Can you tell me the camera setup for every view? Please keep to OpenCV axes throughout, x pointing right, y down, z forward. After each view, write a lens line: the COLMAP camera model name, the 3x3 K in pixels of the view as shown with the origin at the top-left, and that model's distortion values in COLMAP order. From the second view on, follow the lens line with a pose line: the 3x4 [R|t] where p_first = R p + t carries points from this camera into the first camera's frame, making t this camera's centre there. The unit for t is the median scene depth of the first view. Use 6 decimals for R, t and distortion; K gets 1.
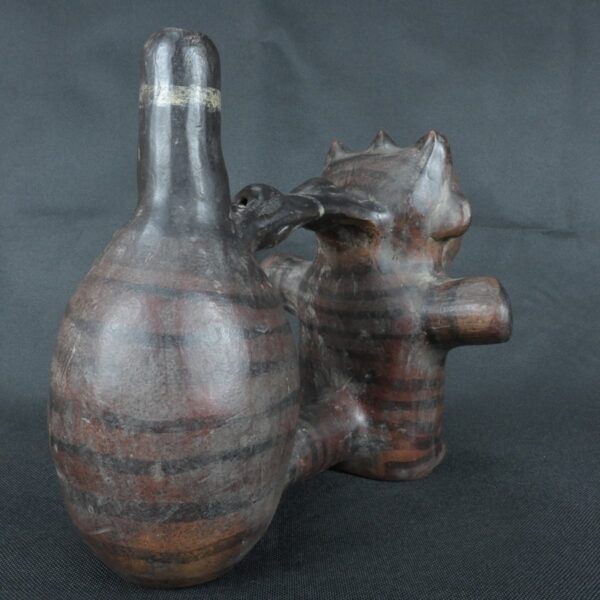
lens RADIAL K [[647.9, 0, 298.1], [0, 647.9, 301.0], [0, 0, 1]] dist [0.004645, 0.000000]
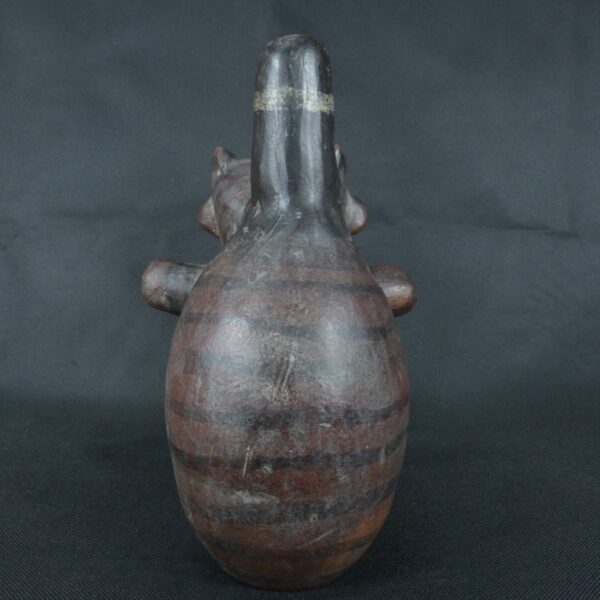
lens RADIAL K [[647.9, 0, 299.5], [0, 647.9, 300.7], [0, 0, 1]] dist [0.004645, 0.000000]
pose [[0.717547, -0.100370, 0.689240, -0.968103], [0.105765, 0.993789, 0.034611, -0.040480], [-0.688433, 0.048062, 0.723706, 0.288645]]
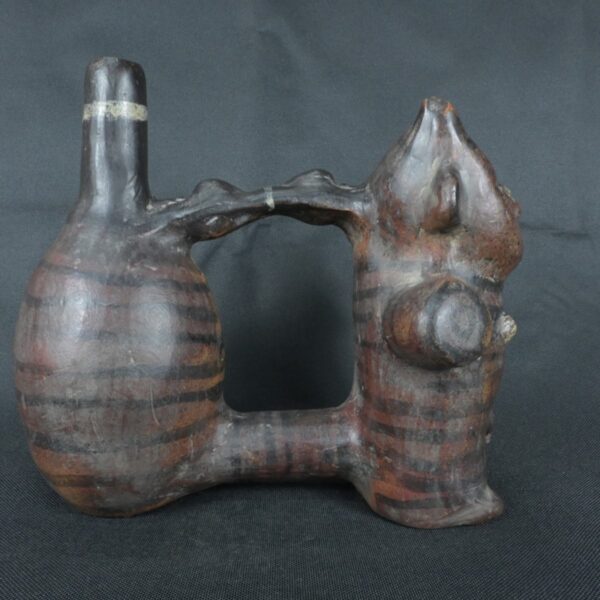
lens RADIAL K [[647.9, 0, 297.7], [0, 647.9, 301.0], [0, 0, 1]] dist [0.004645, 0.000000]
pose [[0.646876, 0.059392, -0.760279, 1.058008], [-0.093595, 0.995609, -0.001859, 0.011341], [0.756830, 0.072360, 0.649594, 0.521617]]
